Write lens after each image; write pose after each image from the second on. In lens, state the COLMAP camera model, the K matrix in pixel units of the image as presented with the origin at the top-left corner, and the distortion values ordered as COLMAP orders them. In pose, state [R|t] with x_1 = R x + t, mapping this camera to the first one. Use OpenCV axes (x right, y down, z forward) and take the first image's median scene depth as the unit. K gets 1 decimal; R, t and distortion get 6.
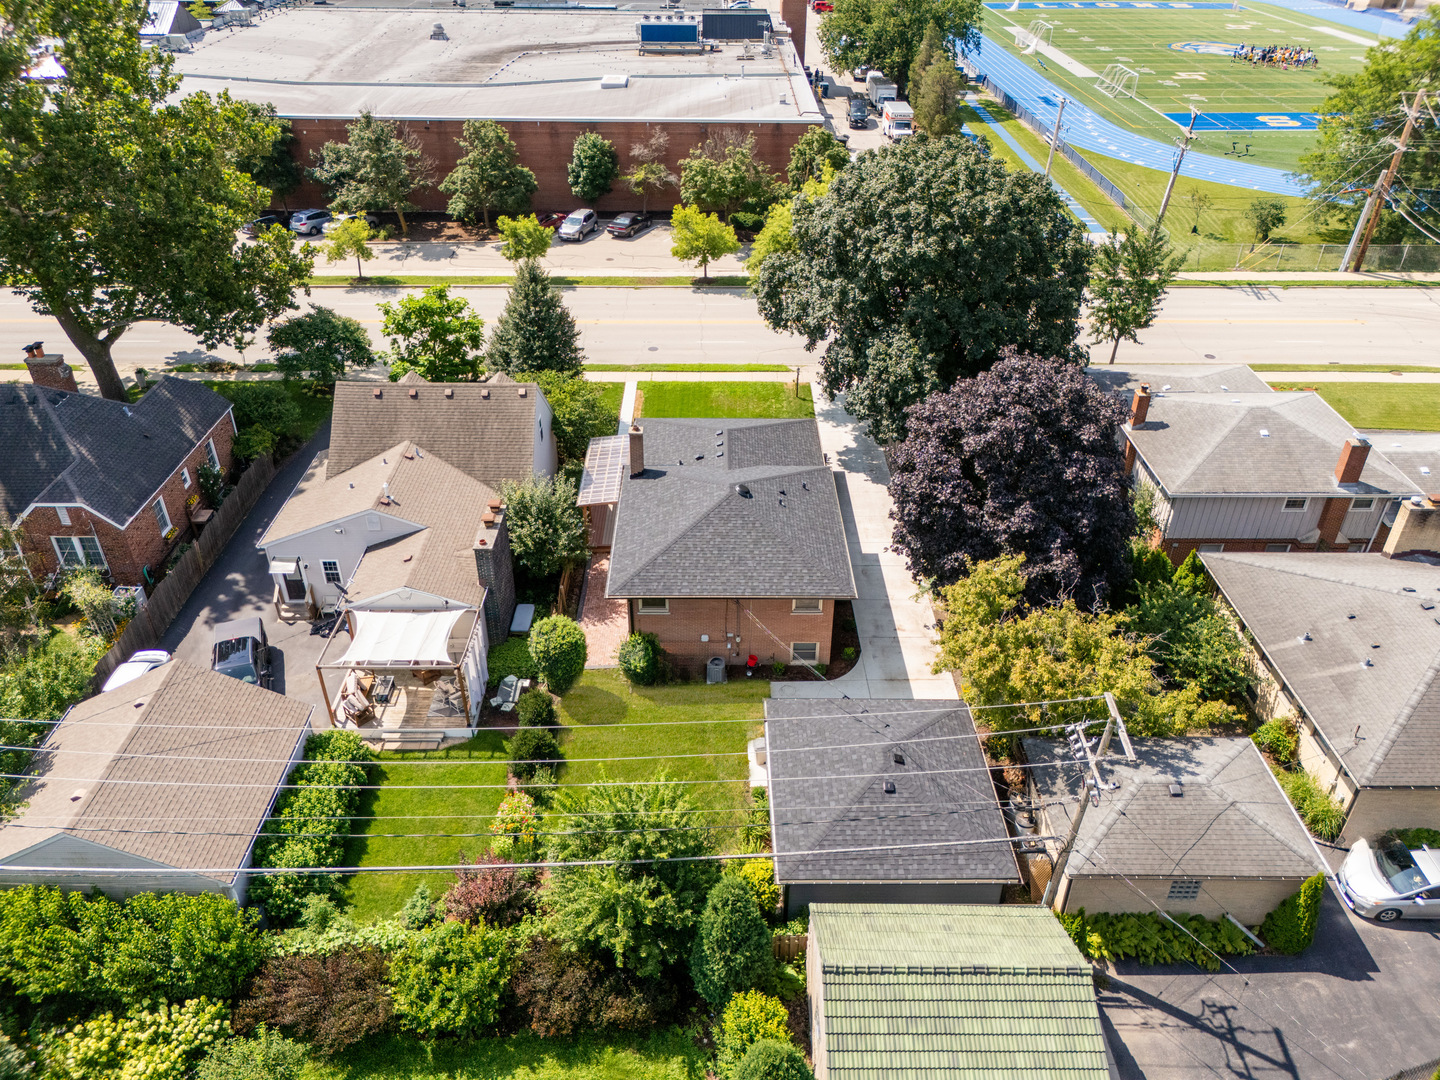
lens RADIAL K [[1065.4, 0, 720.0], [0, 1065.4, 540.0], [0, 0, 1]] dist [0.054782, -0.047665]
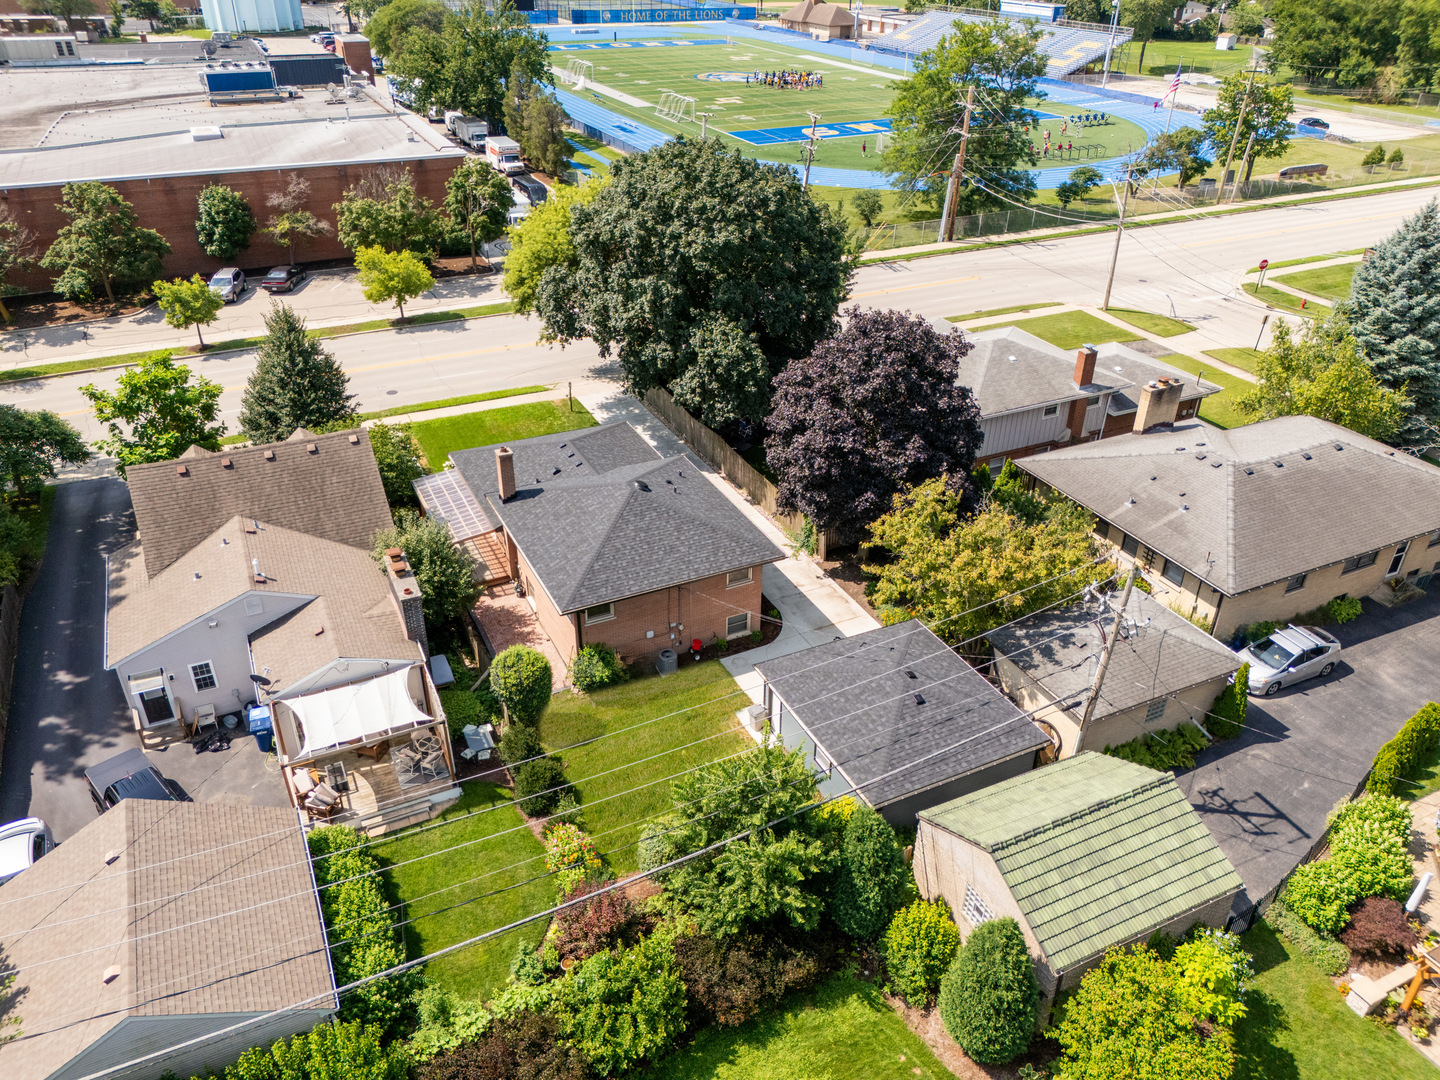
lens RADIAL K [[1065.4, 0, 720.0], [0, 1065.4, 540.0], [0, 0, 1]] dist [0.054782, -0.047665]
pose [[0.900698, -0.217086, 0.376321, -0.275768], [0.232279, 0.972636, 0.005135, 0.014438], [-0.367138, 0.082786, 0.926475, 0.037837]]
